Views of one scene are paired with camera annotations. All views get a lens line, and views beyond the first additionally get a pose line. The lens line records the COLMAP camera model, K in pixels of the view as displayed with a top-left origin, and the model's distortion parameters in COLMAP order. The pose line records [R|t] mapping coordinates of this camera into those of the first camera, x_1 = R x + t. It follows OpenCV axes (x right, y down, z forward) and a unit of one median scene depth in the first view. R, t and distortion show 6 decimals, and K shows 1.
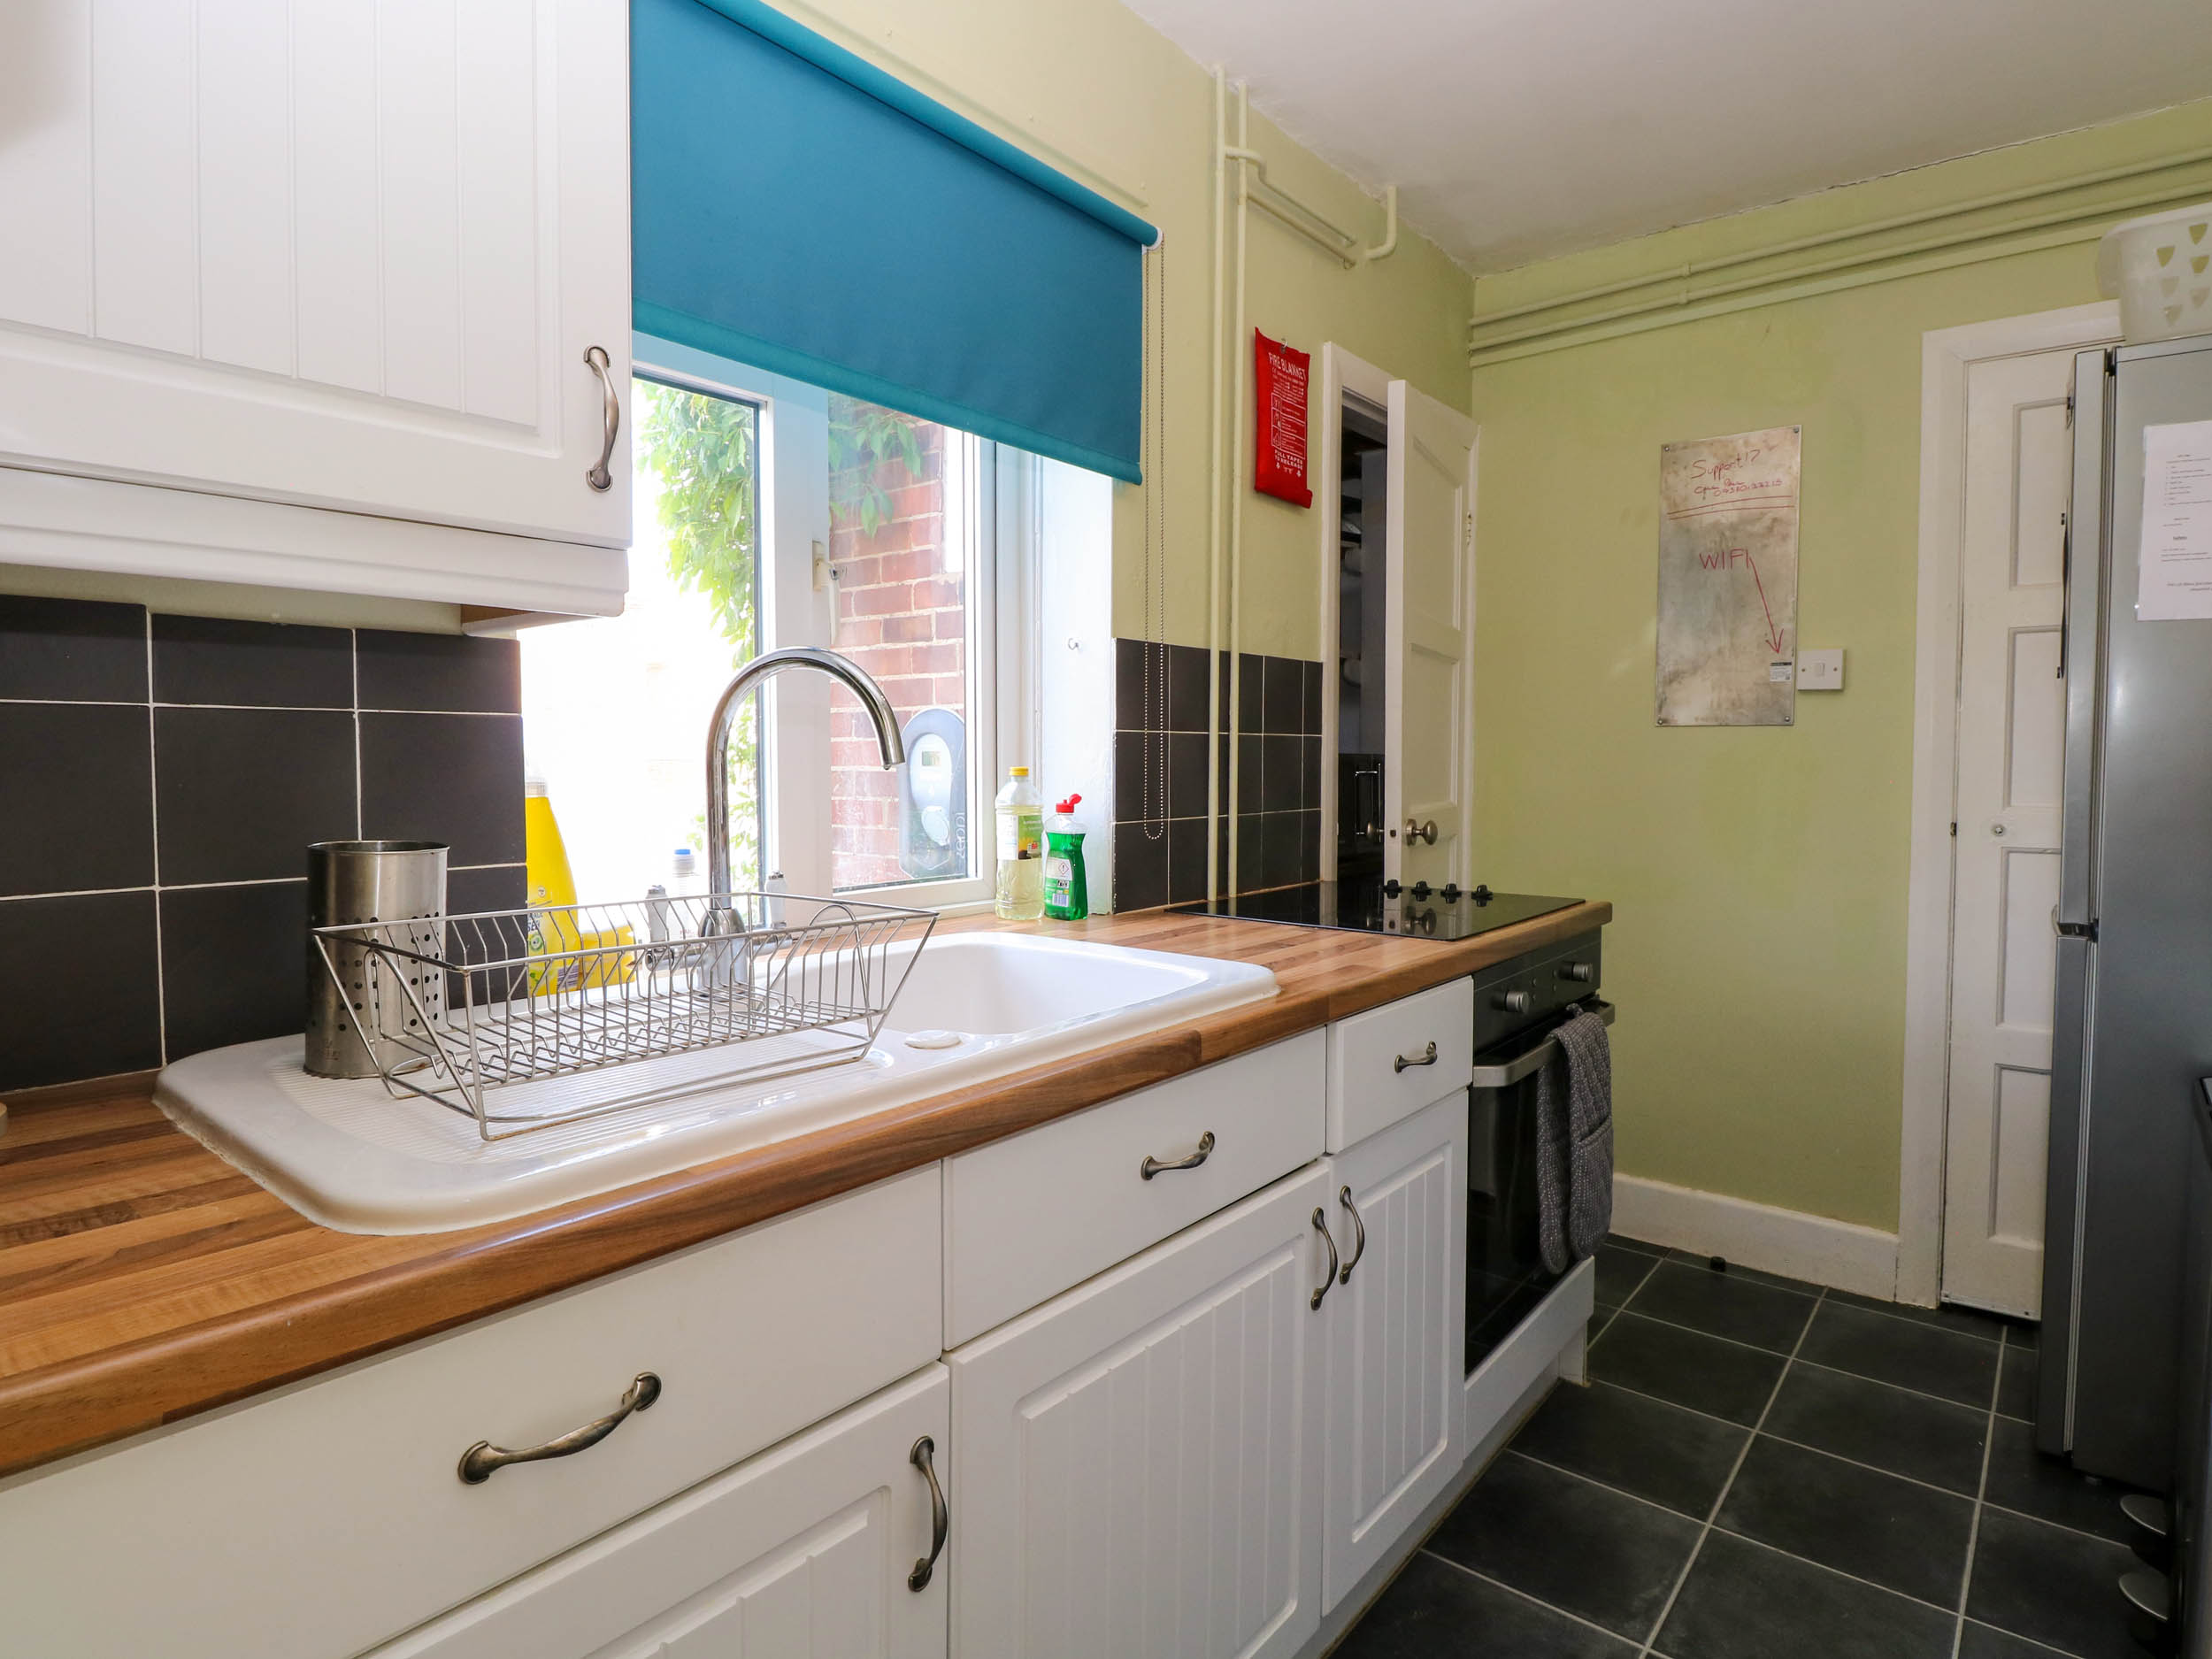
lens RADIAL K [[1192.9, 0, 1085.9], [0, 1192.9, 825.2], [0, 0, 1]] dist [-0.004531, -0.010569]
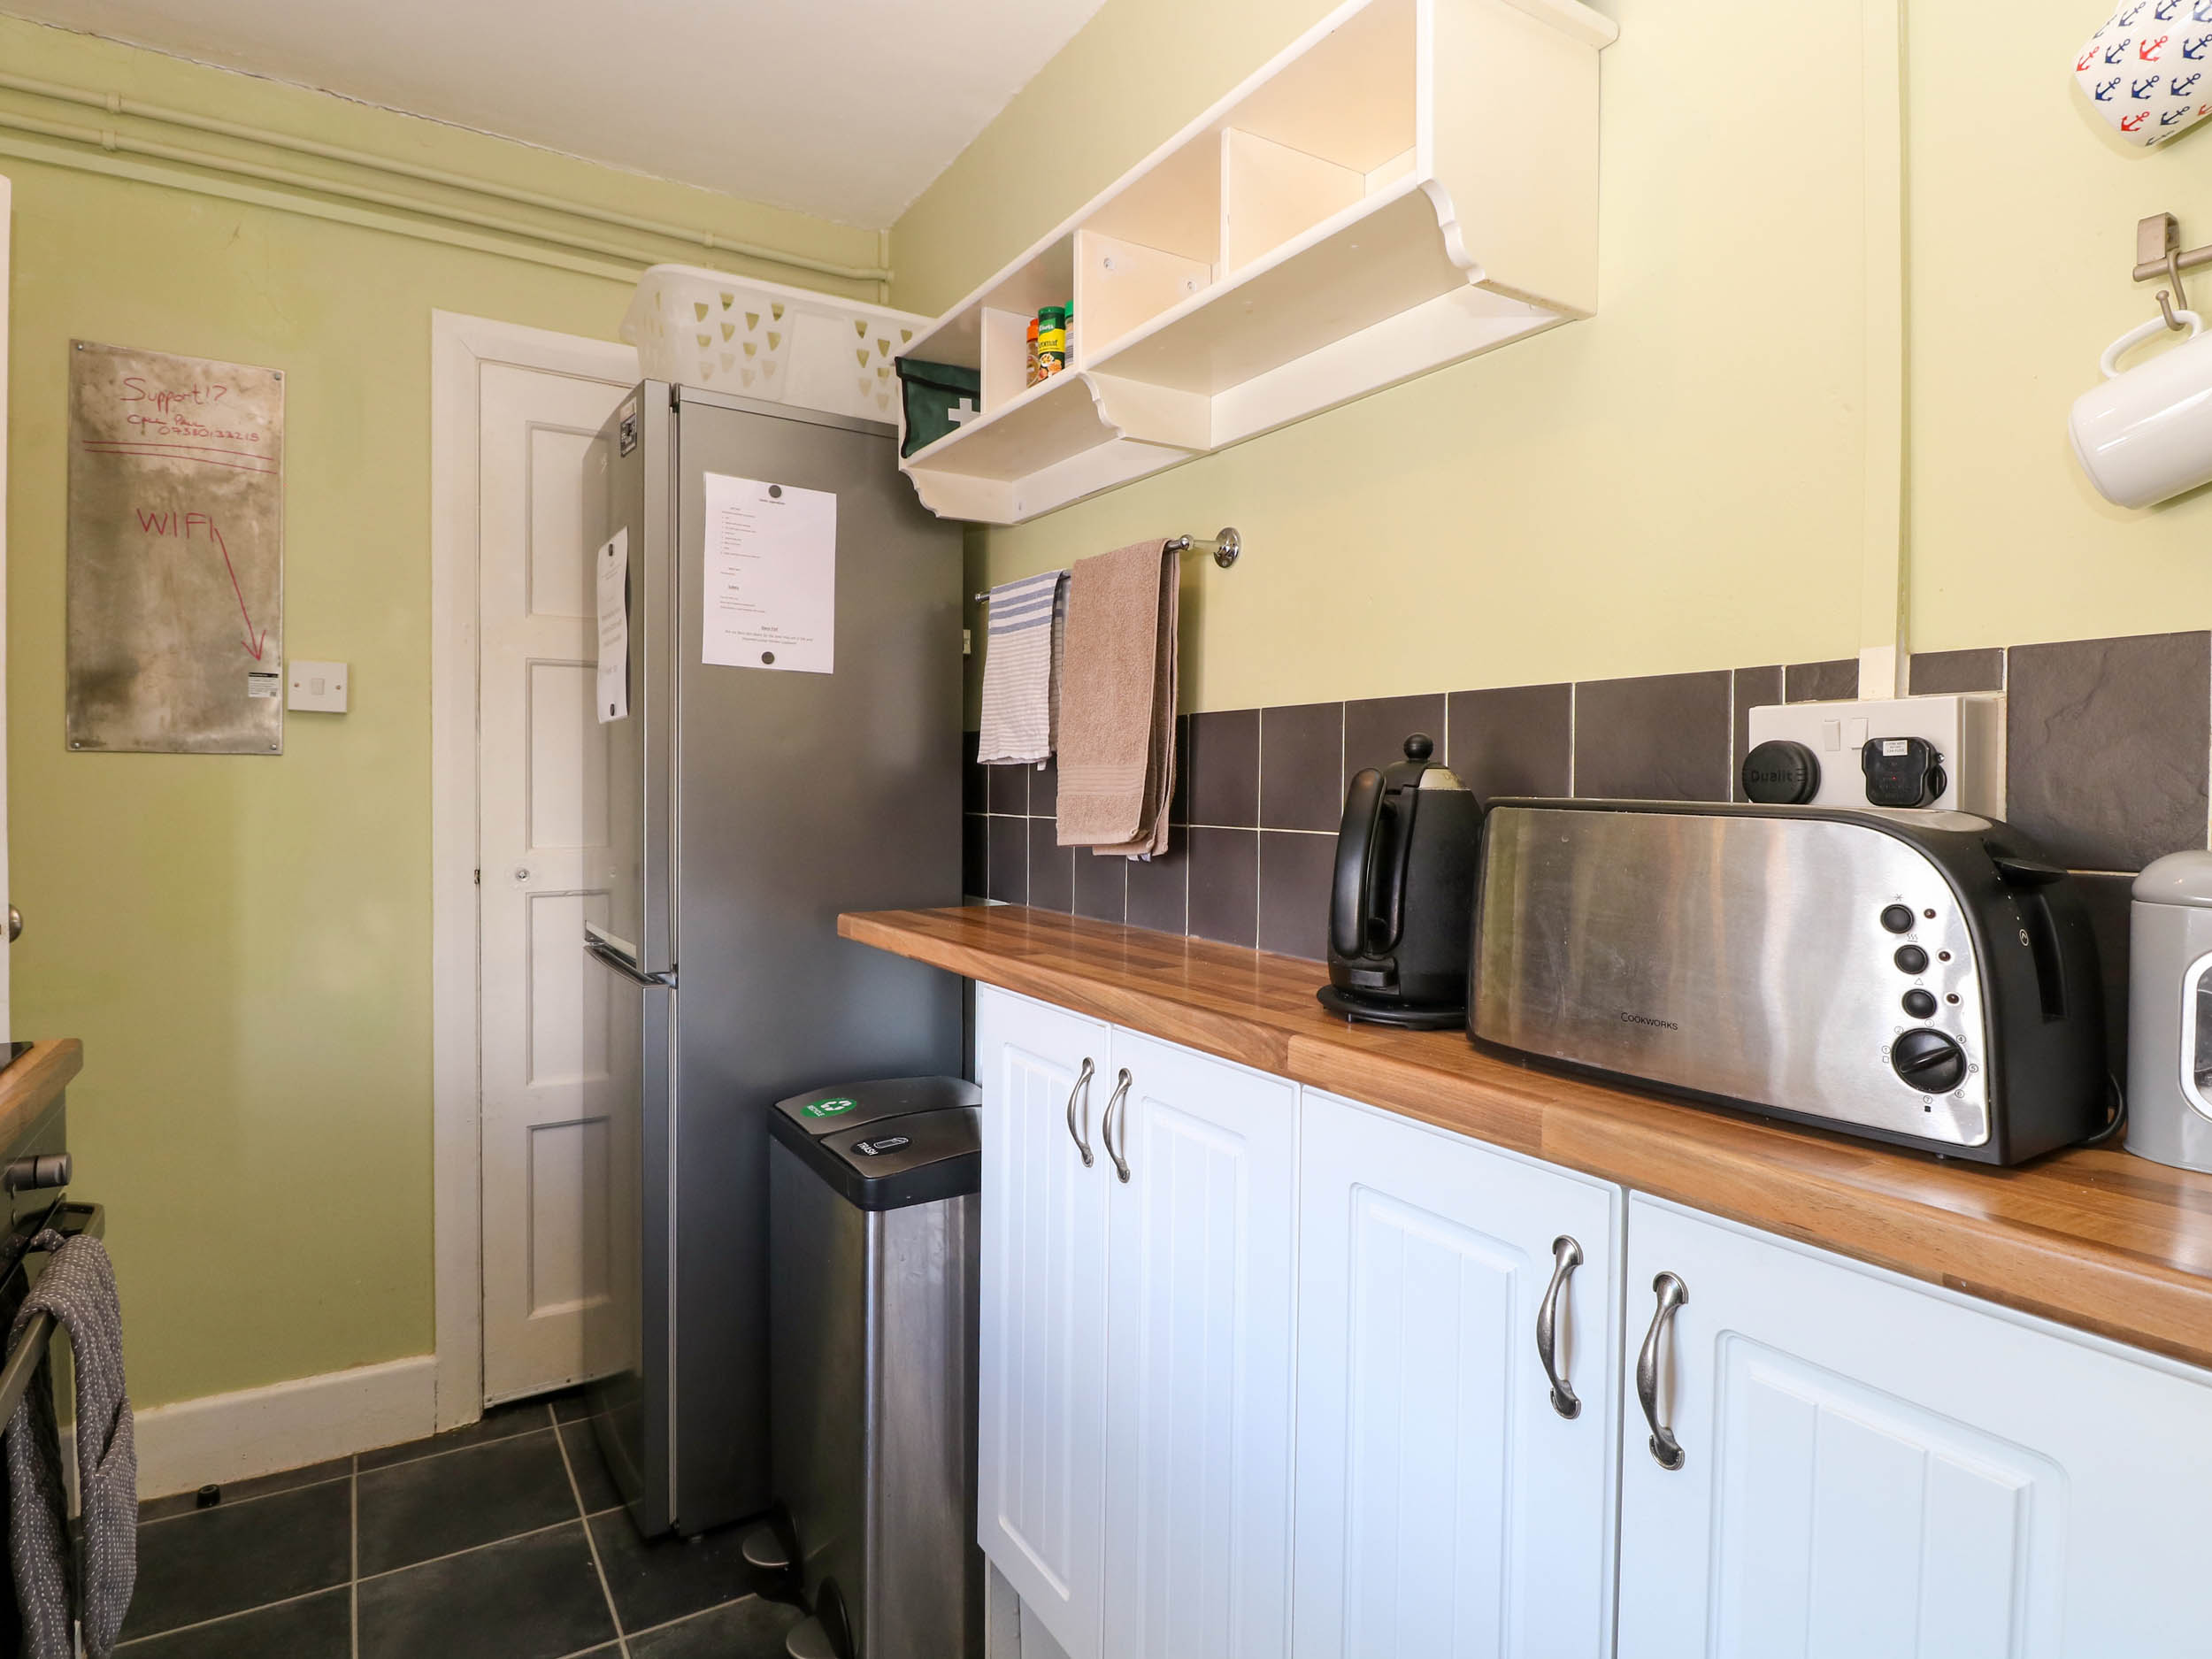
lens RADIAL K [[1192.9, 0, 1093.7], [0, 1192.9, 799.3], [0, 0, 1]] dist [-0.004531, -0.010569]
pose [[0.305439, -0.009584, 0.952163, 0.025923], [0.049416, 0.998761, -0.005799, -0.032762], [-0.950929, 0.048824, 0.305534, 0.347473]]
